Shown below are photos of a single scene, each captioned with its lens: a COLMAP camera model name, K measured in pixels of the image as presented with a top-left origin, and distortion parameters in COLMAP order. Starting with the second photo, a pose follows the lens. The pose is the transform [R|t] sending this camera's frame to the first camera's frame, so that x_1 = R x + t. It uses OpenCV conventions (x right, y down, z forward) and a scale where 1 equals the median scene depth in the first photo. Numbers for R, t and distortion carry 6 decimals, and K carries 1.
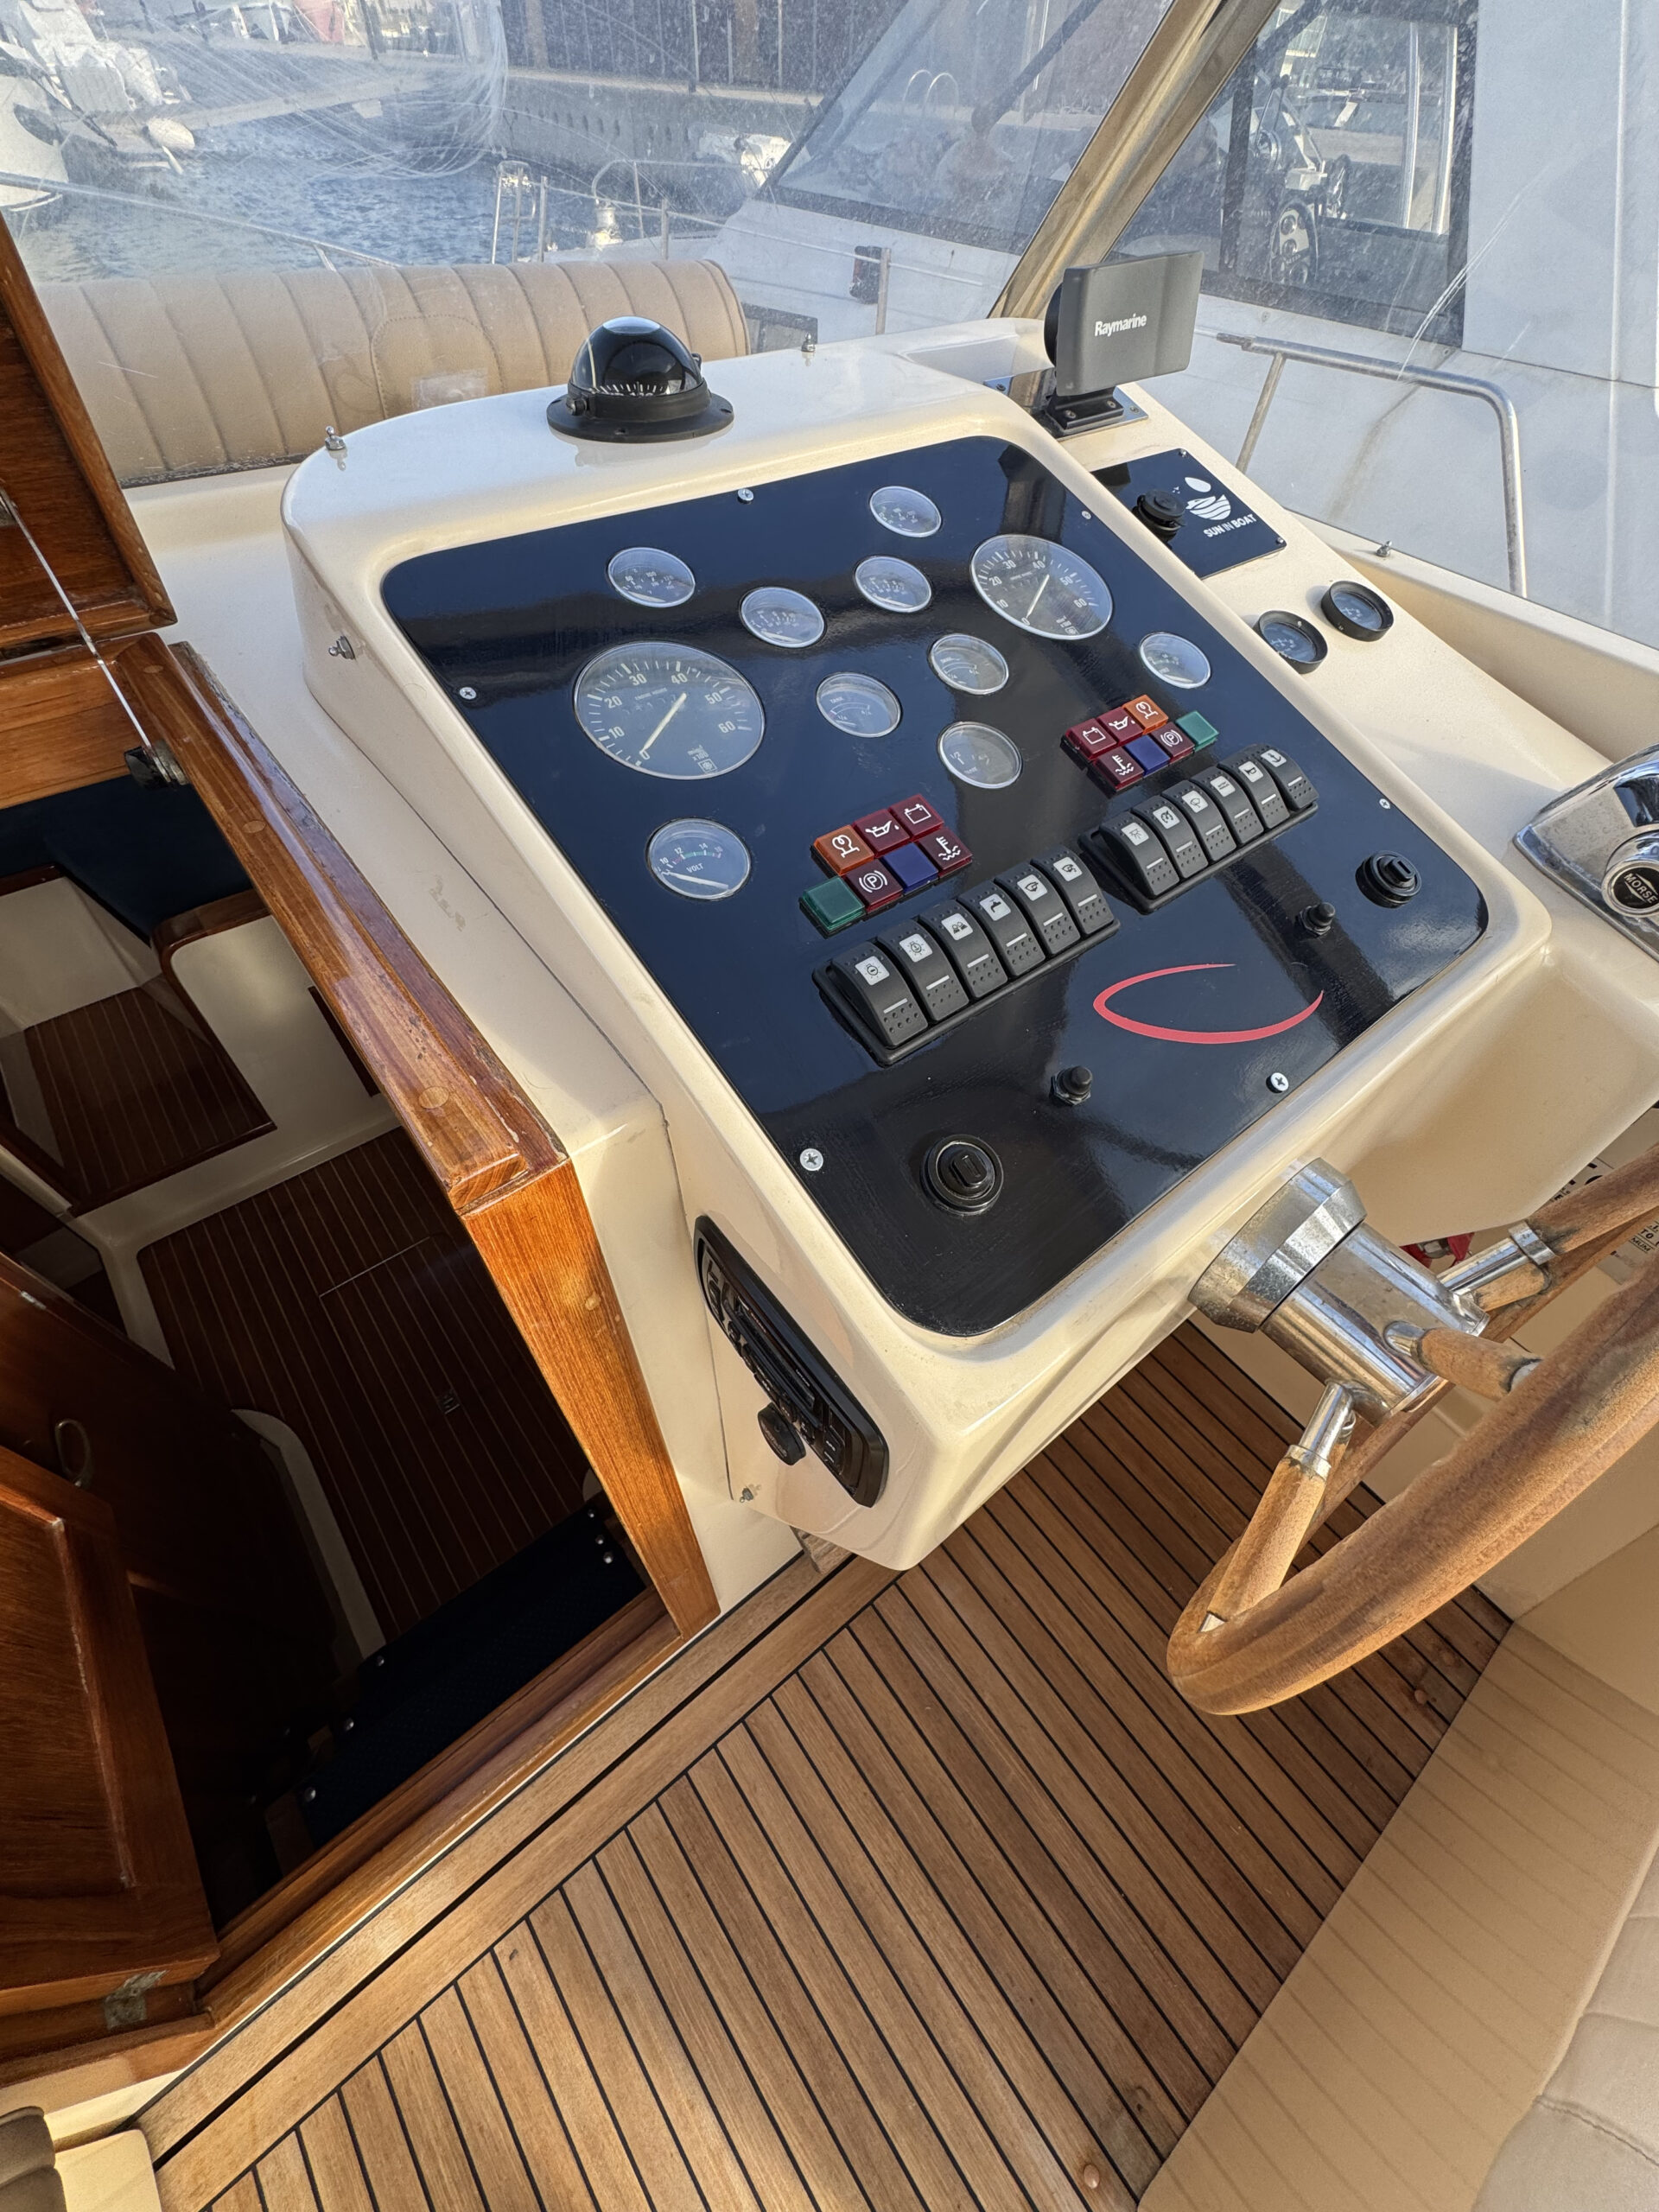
lens RADIAL K [[885.2, 0, 826.4], [0, 885.2, 1106.0], [0, 0, 1]] dist [-0.002418, -0.000425]
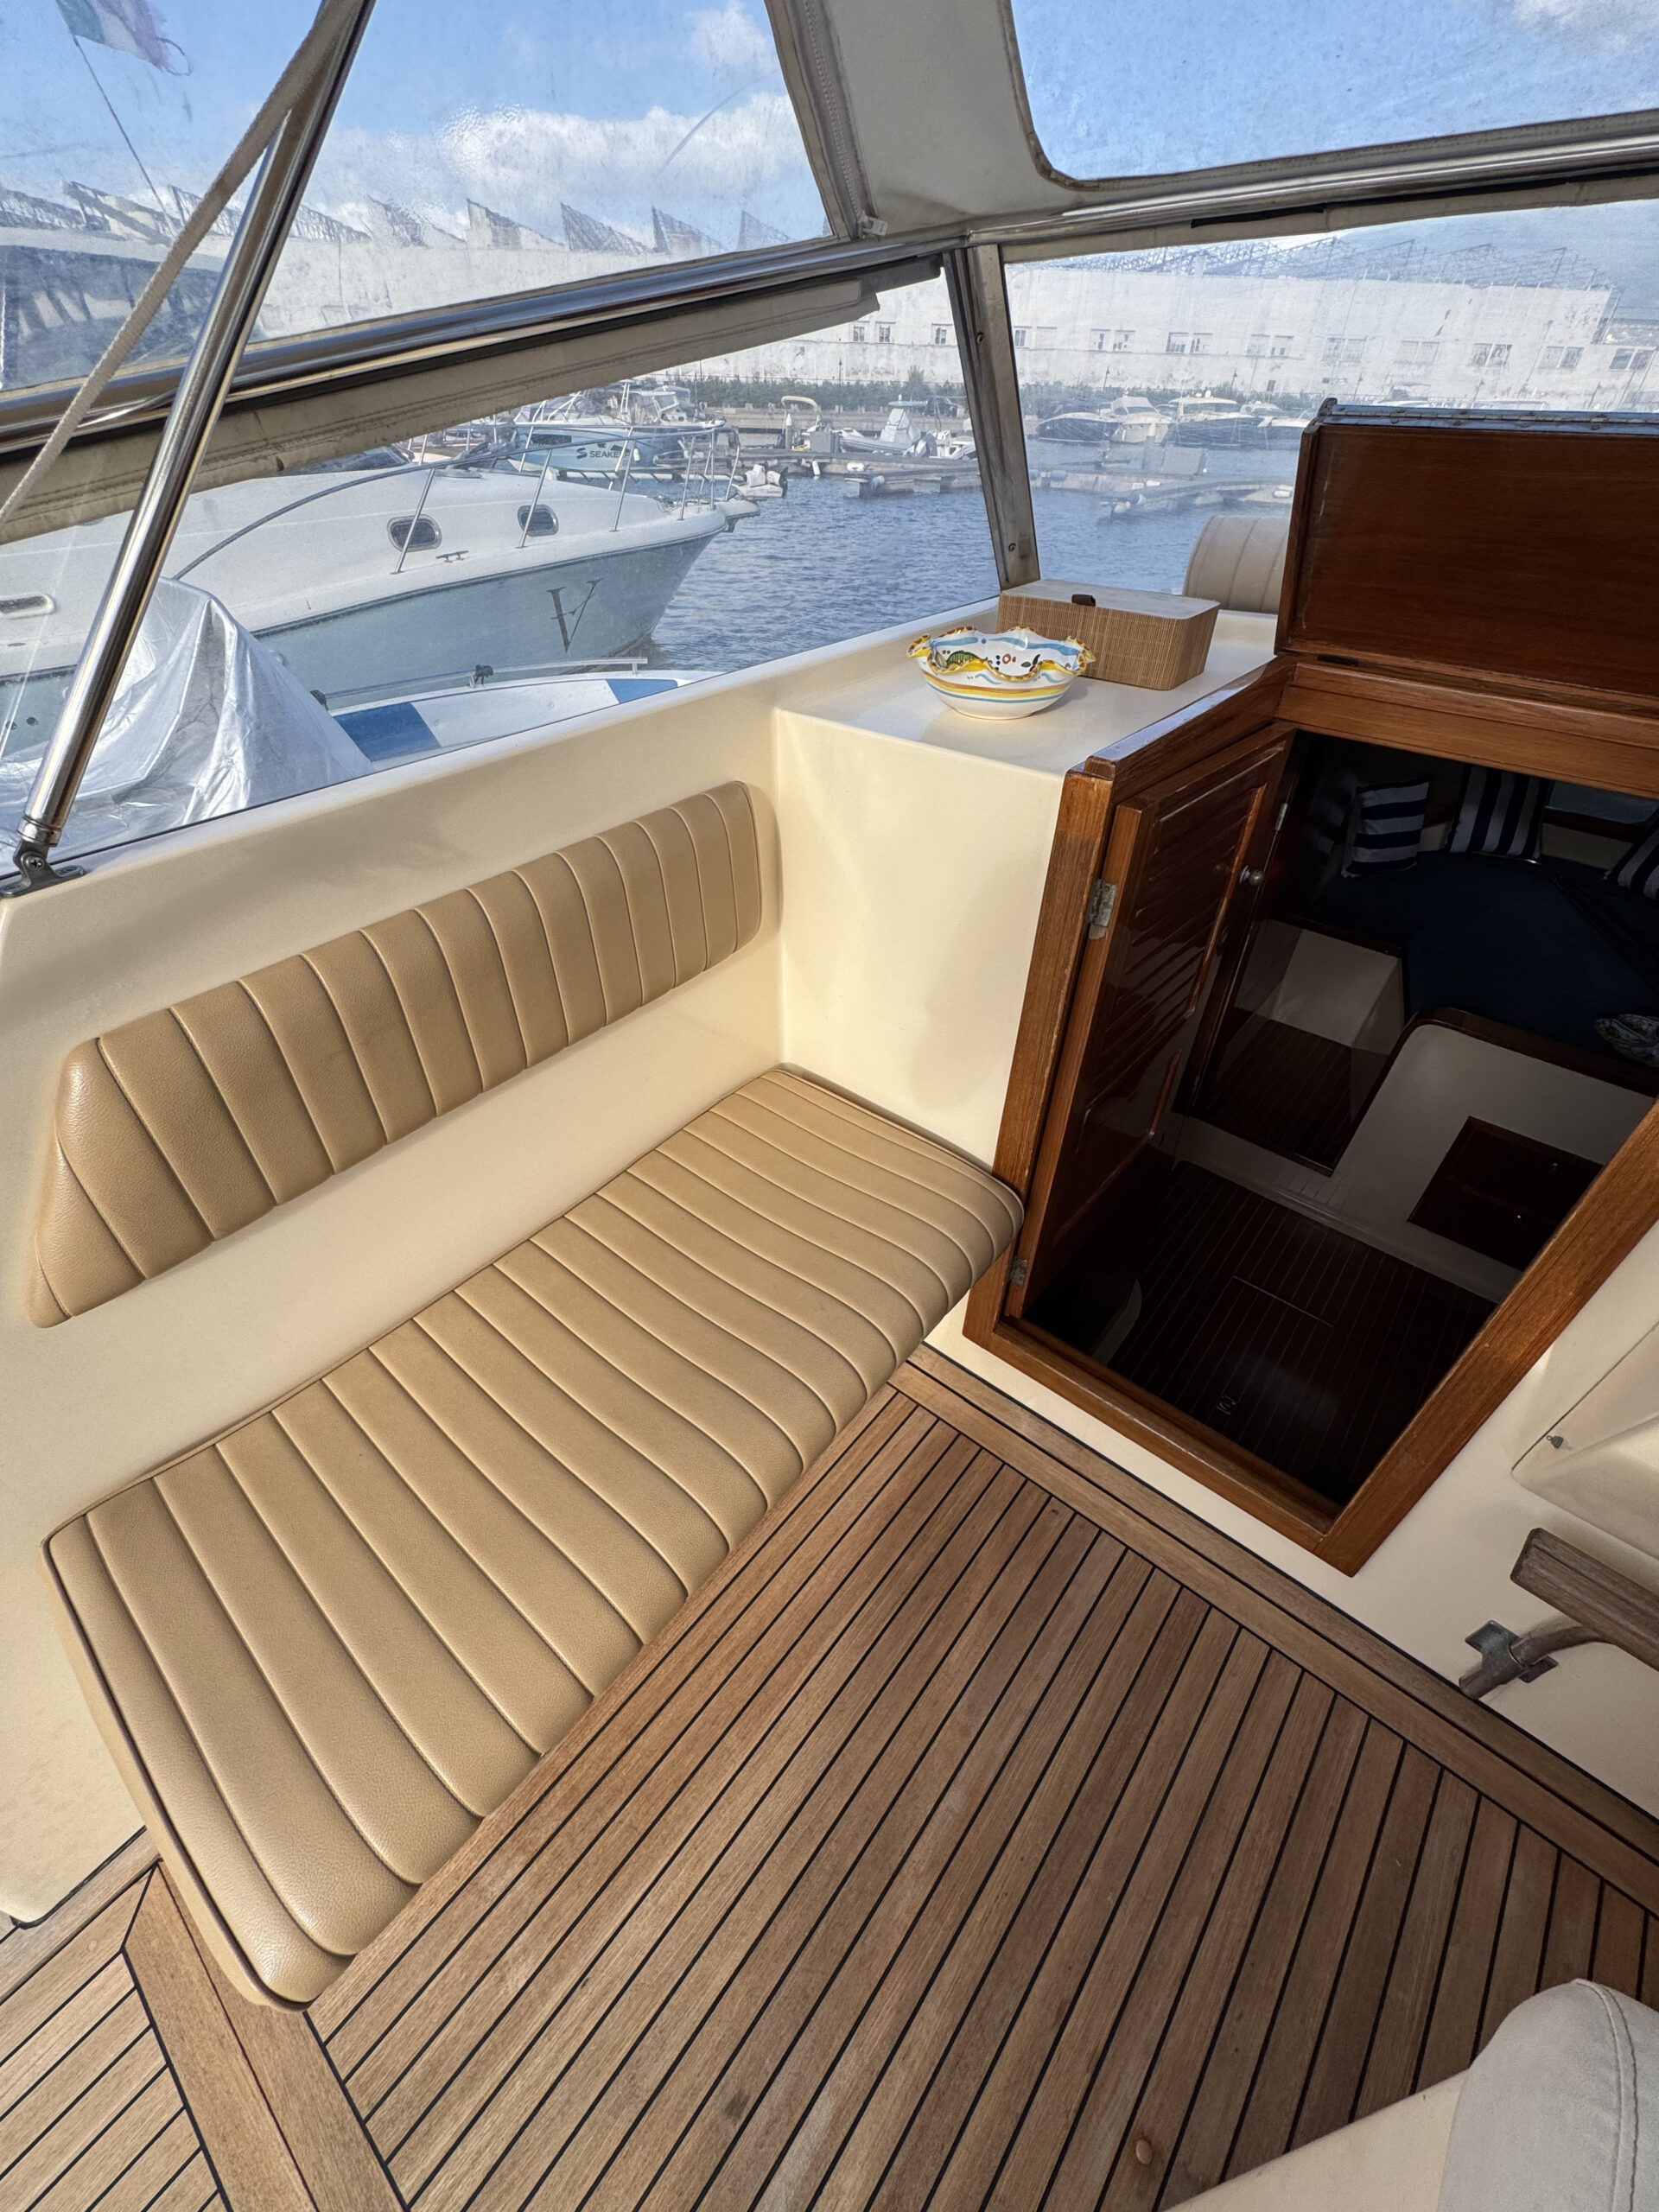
lens RADIAL K [[885.2, 0, 824.1], [0, 885.2, 1113.1], [0, 0, 1]] dist [-0.002418, -0.000425]
pose [[0.207833, 0.590861, -0.779544, 0.259619], [-0.763114, 0.596505, 0.248673, 0.470458], [0.611933, 0.543199, 0.574868, -0.334314]]
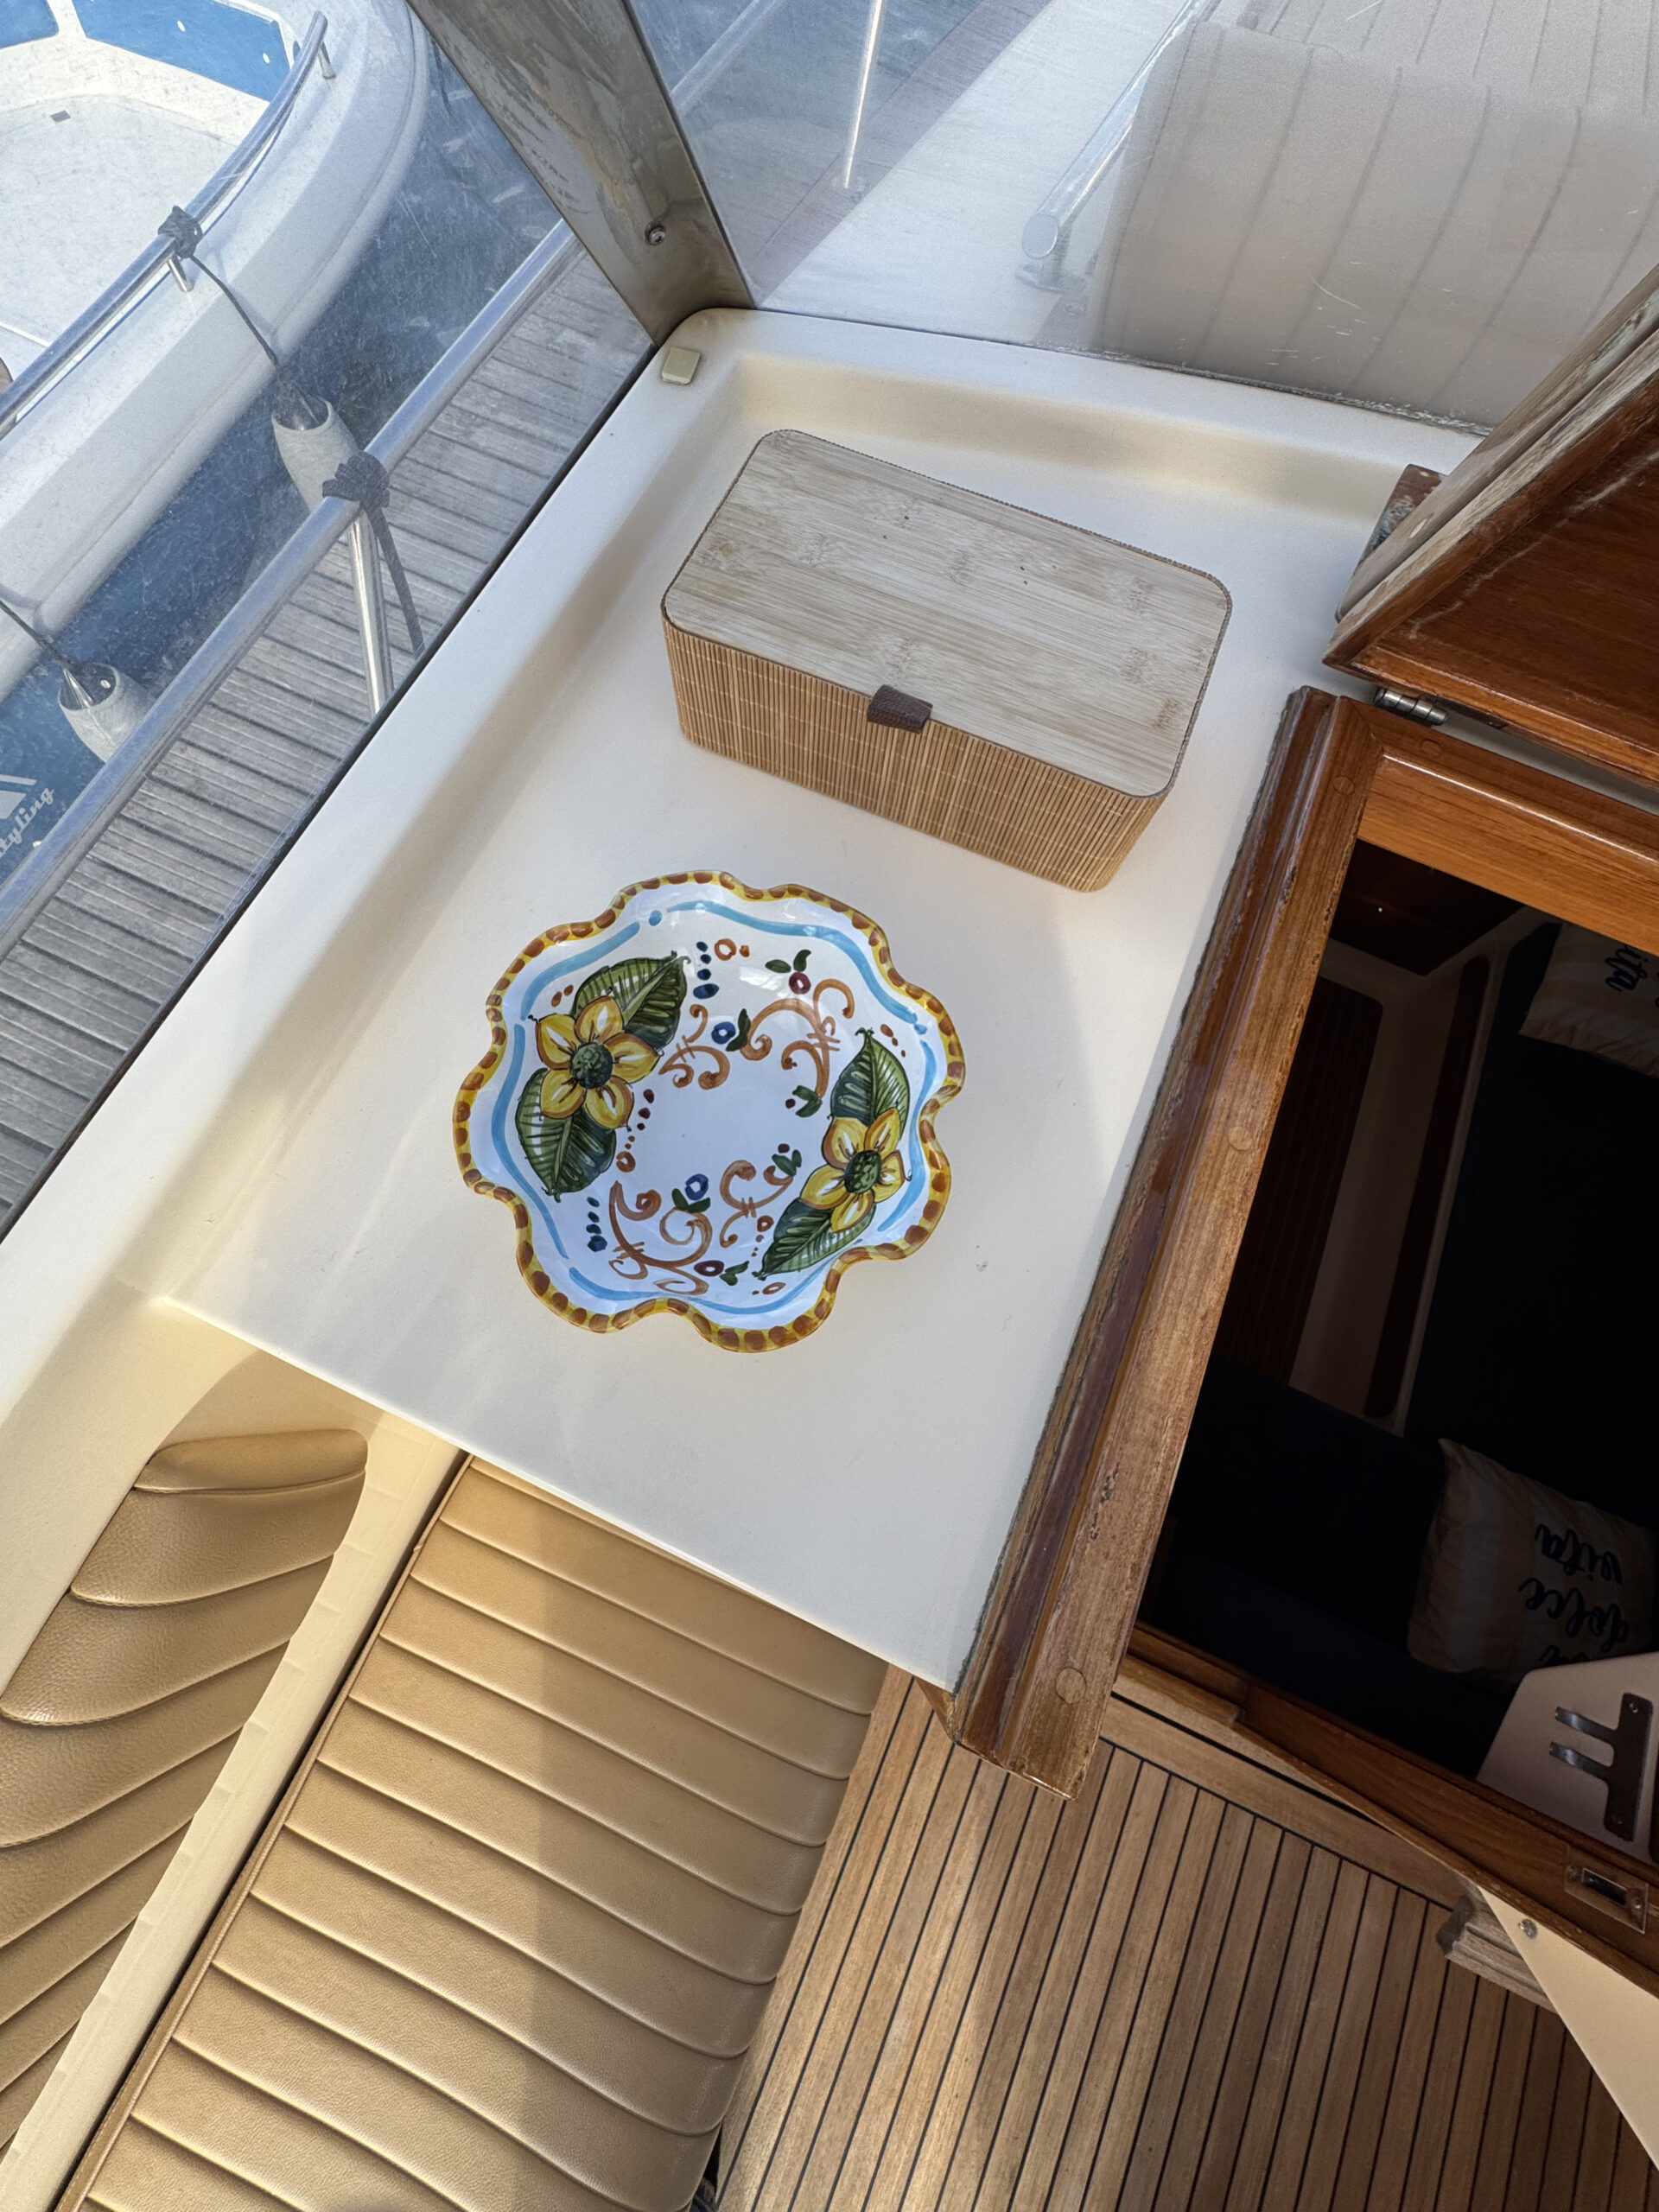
lens RADIAL K [[885.2, 0, 825.6], [0, 885.2, 1105.0], [0, 0, 1]] dist [-0.002418, -0.000425]
pose [[0.465457, 0.833642, -0.297305, -0.703425], [-0.707752, 0.552278, 0.440539, 0.040278], [0.531448, 0.005367, 0.847074, -0.200527]]
